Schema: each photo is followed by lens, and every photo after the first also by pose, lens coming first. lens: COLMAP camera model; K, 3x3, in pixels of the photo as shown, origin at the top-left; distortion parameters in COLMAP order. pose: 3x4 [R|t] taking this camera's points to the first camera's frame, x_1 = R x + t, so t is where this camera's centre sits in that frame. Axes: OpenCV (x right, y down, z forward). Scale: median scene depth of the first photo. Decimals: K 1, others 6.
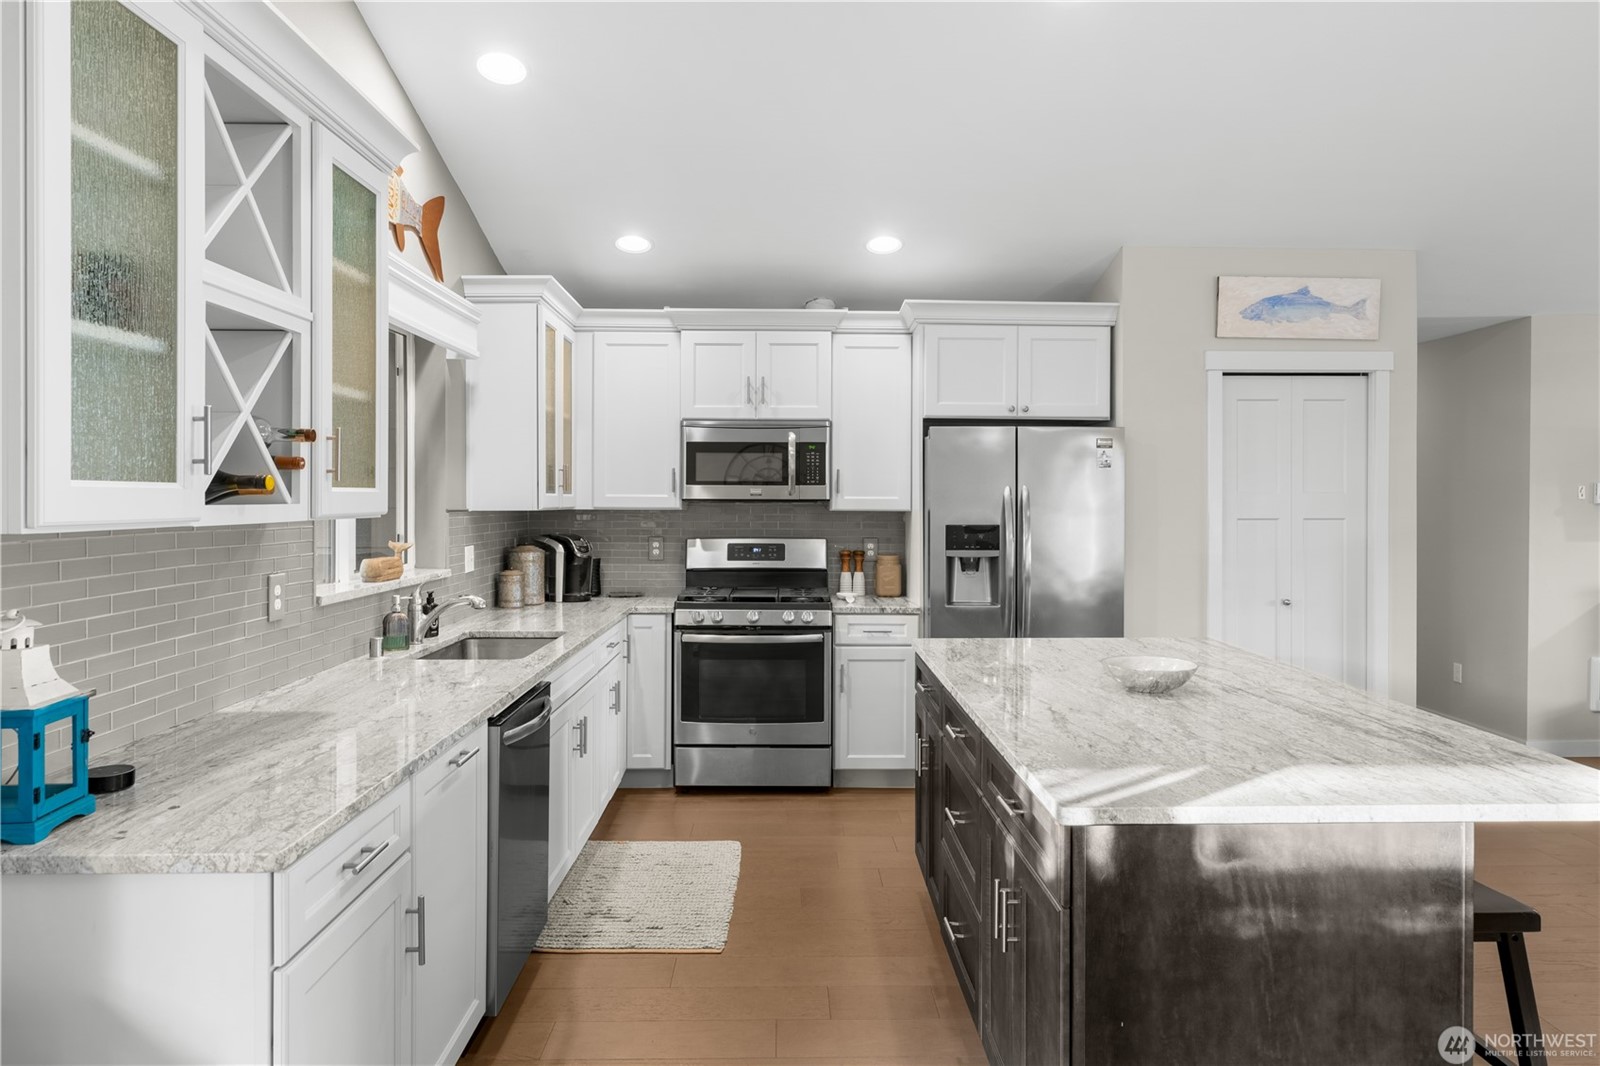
lens RADIAL K [[1027.1, 0, 796.3], [0, 1027.1, 506.8], [0, 0, 1]] dist [-0.002578, 0.003190]
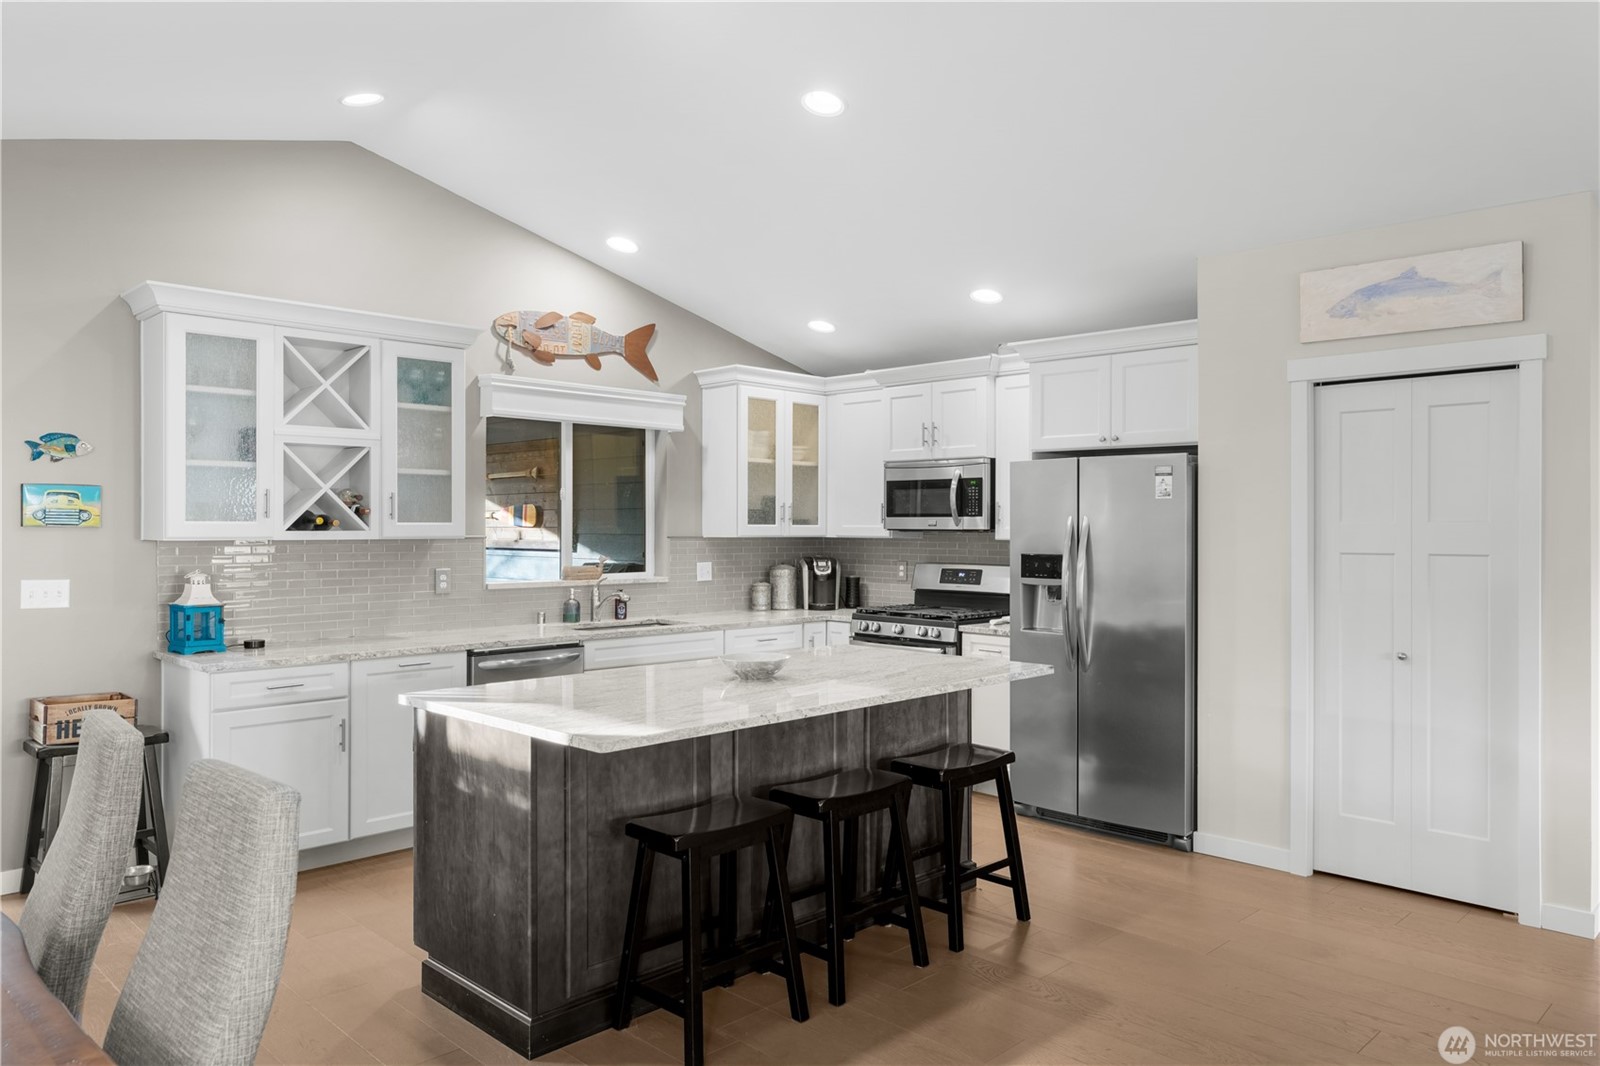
lens RADIAL K [[1082.9, 0, 785.2], [0, 1082.9, 530.6], [0, 0, 1]] dist [-0.004560, 0.012332]
pose [[0.690073, 0.002152, -0.723737, 0.756526], [-0.006852, 0.999970, -0.003560, -0.000492], [0.723707, 0.007415, 0.690067, 0.052251]]
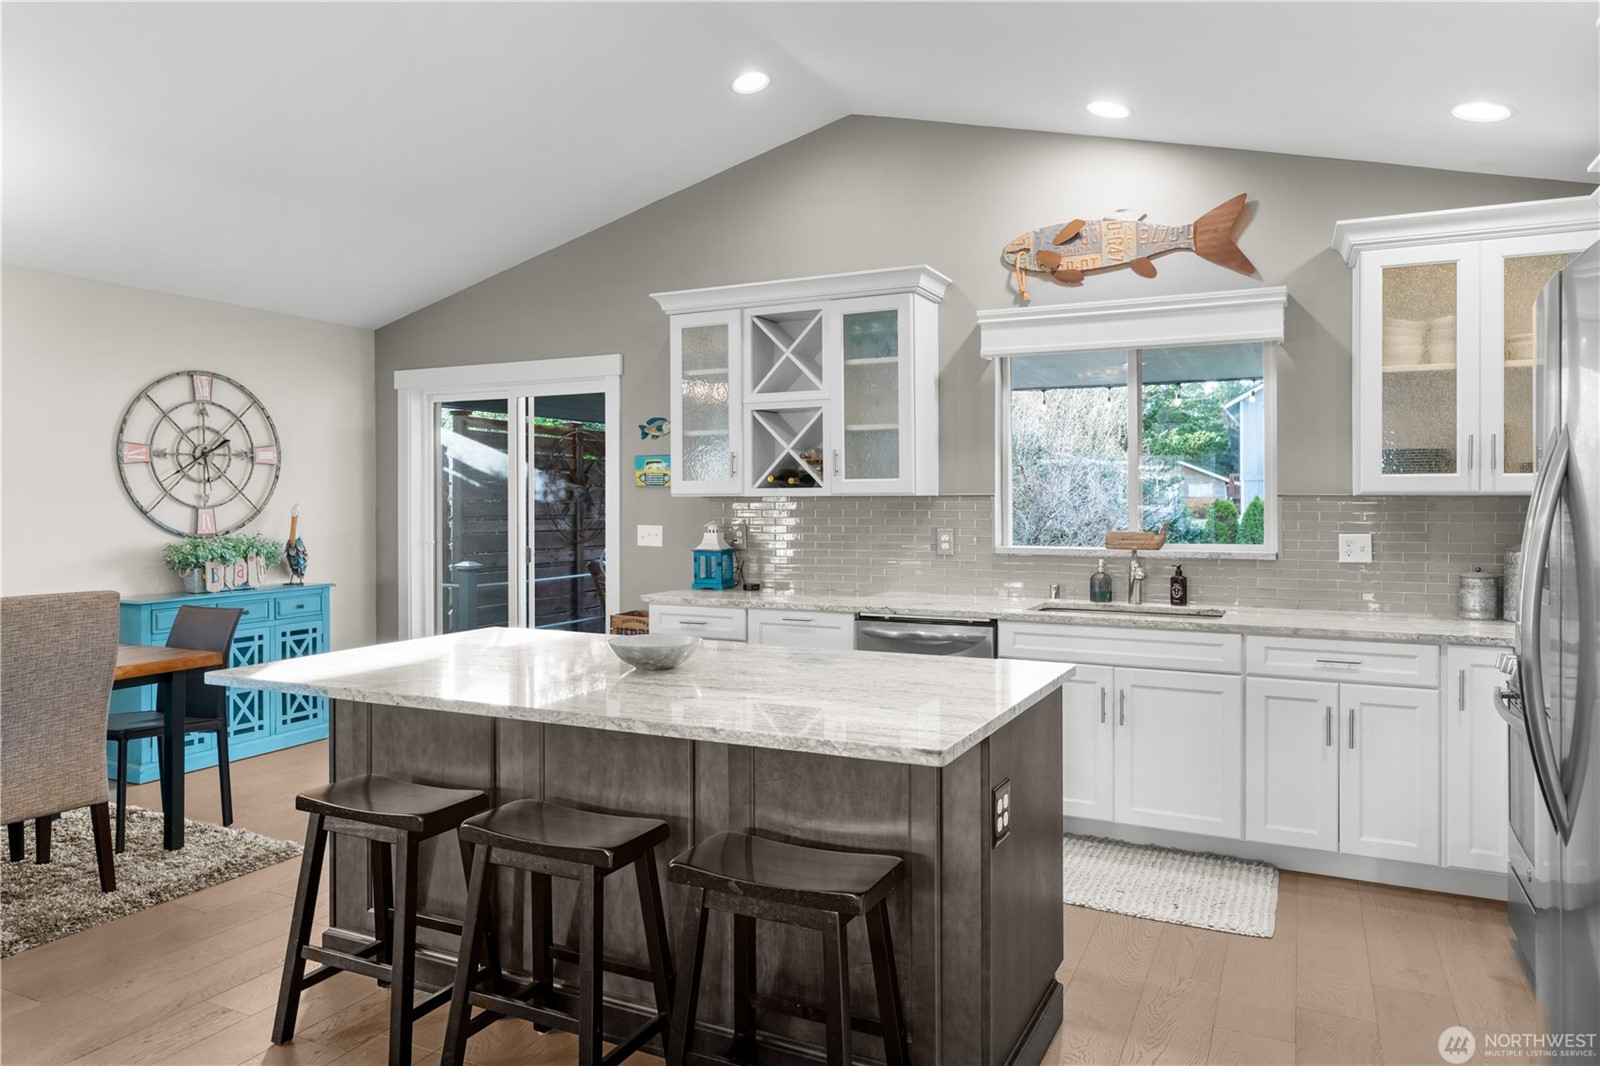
lens RADIAL K [[1027.1, 0, 814.5], [0, 1027.1, 502.3], [0, 0, 1]] dist [-0.002578, 0.003190]
pose [[-0.441044, 0.002536, -0.897482, 0.653014], [-0.005760, 0.999967, 0.005656, 0.007113], [0.897467, 0.007664, -0.441015, 0.883965]]
